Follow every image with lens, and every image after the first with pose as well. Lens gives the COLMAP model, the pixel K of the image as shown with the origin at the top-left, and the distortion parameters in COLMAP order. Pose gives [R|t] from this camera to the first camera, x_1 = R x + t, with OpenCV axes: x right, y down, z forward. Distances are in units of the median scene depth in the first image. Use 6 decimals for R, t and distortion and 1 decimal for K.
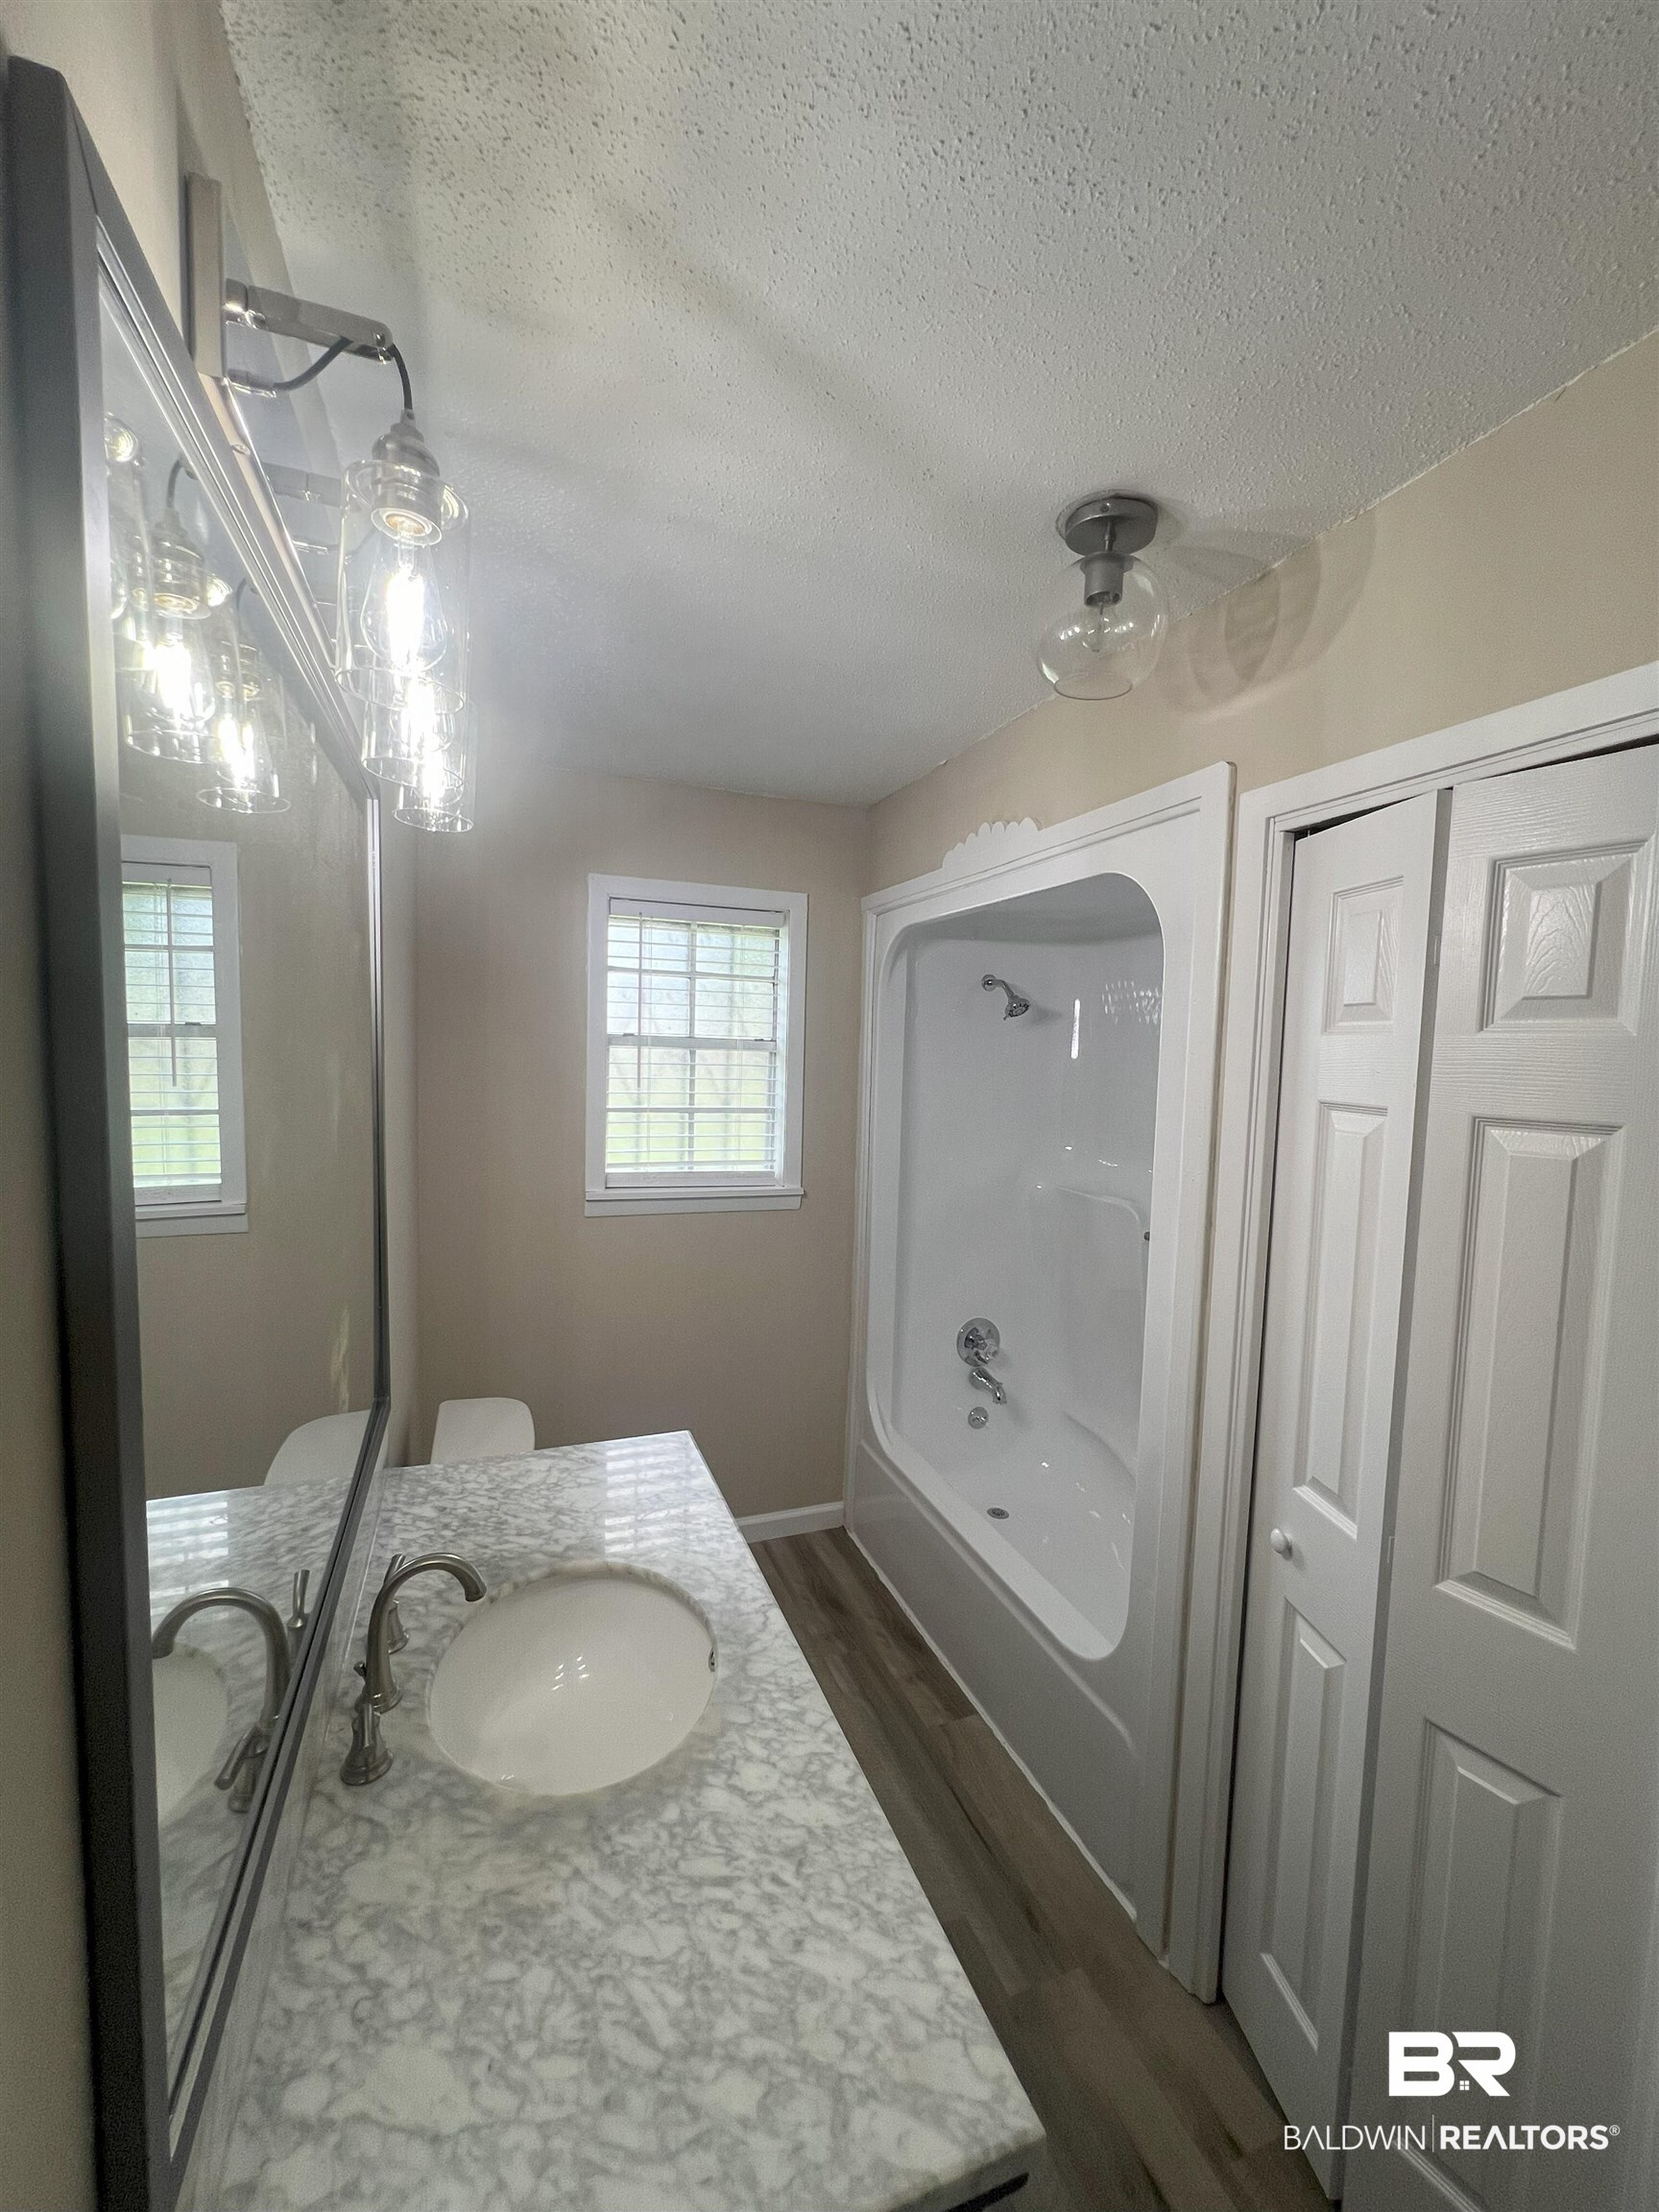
lens RADIAL K [[886.9, 0, 829.5], [0, 886.9, 1106.0], [0, 0, 1]] dist [-0.001404, -0.000145]
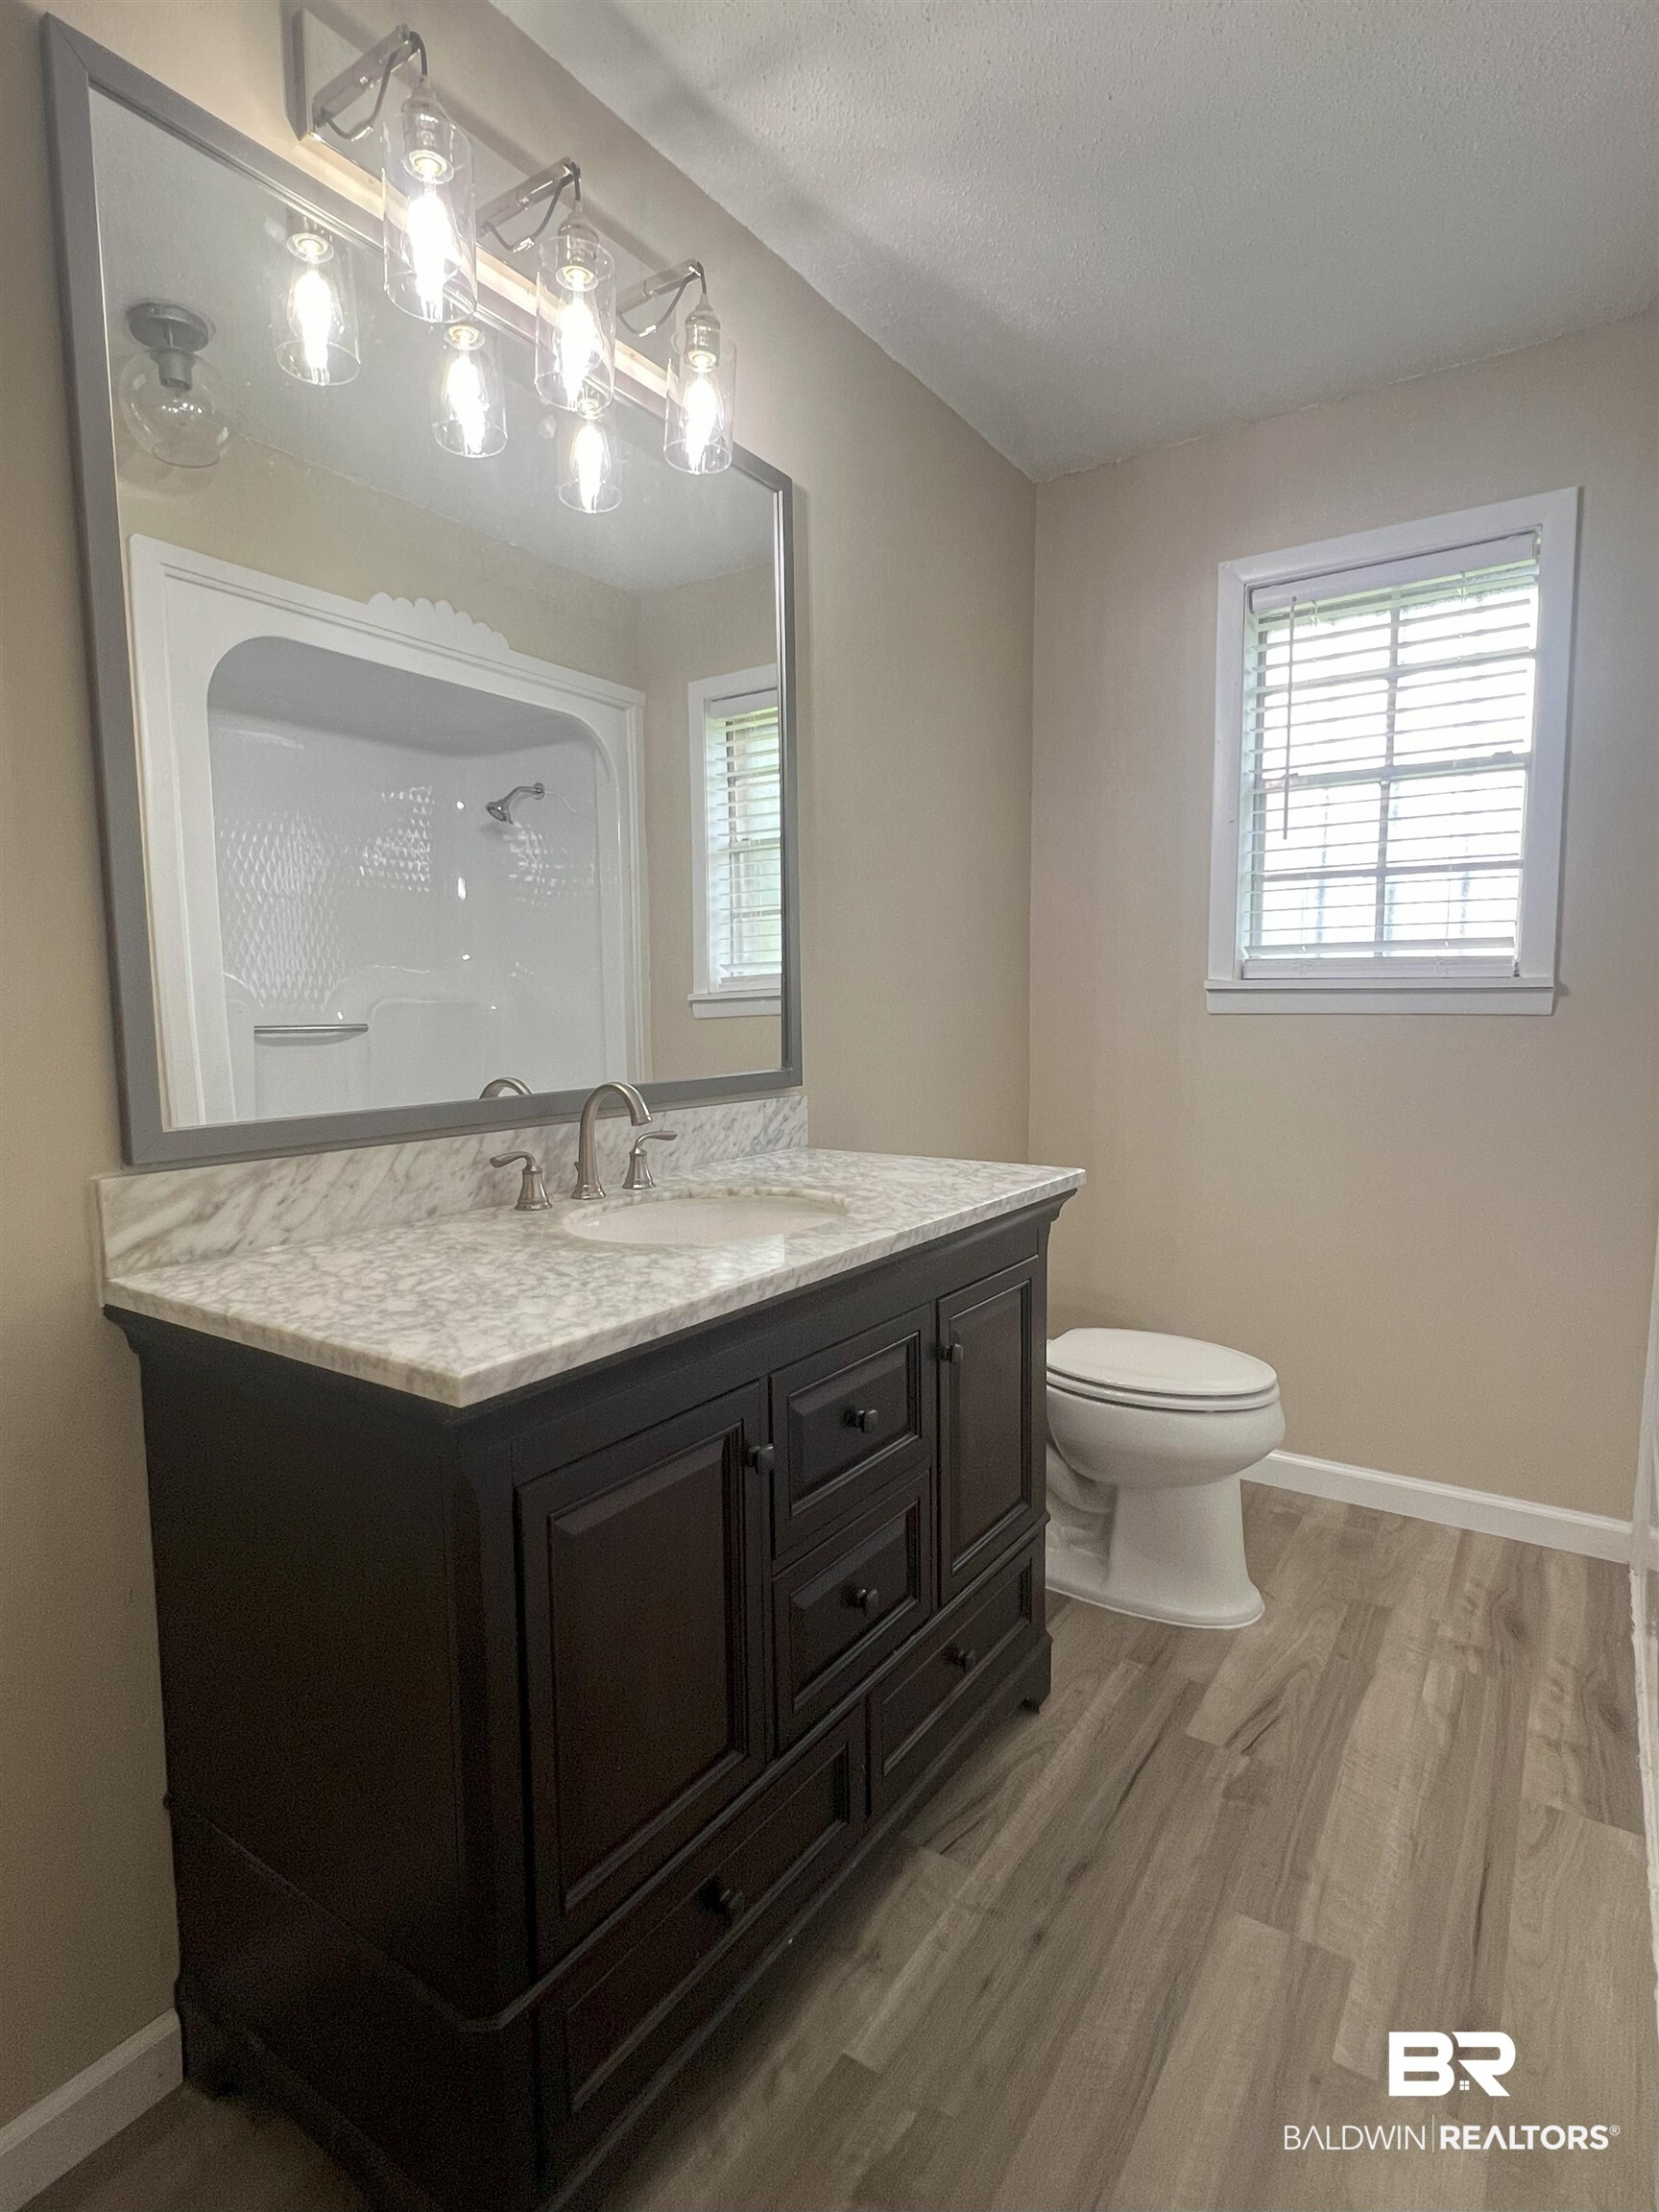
lens RADIAL K [[1174.0, 0, 829.5], [0, 1174.0, 1106.0], [0, 0, 1]] dist [0.000525, -0.000235]
pose [[0.571484, 0.043102, -0.819480, 0.371312], [-0.032017, 0.999030, 0.030217, 0.182537], [0.819988, 0.008969, 0.572310, 0.130870]]
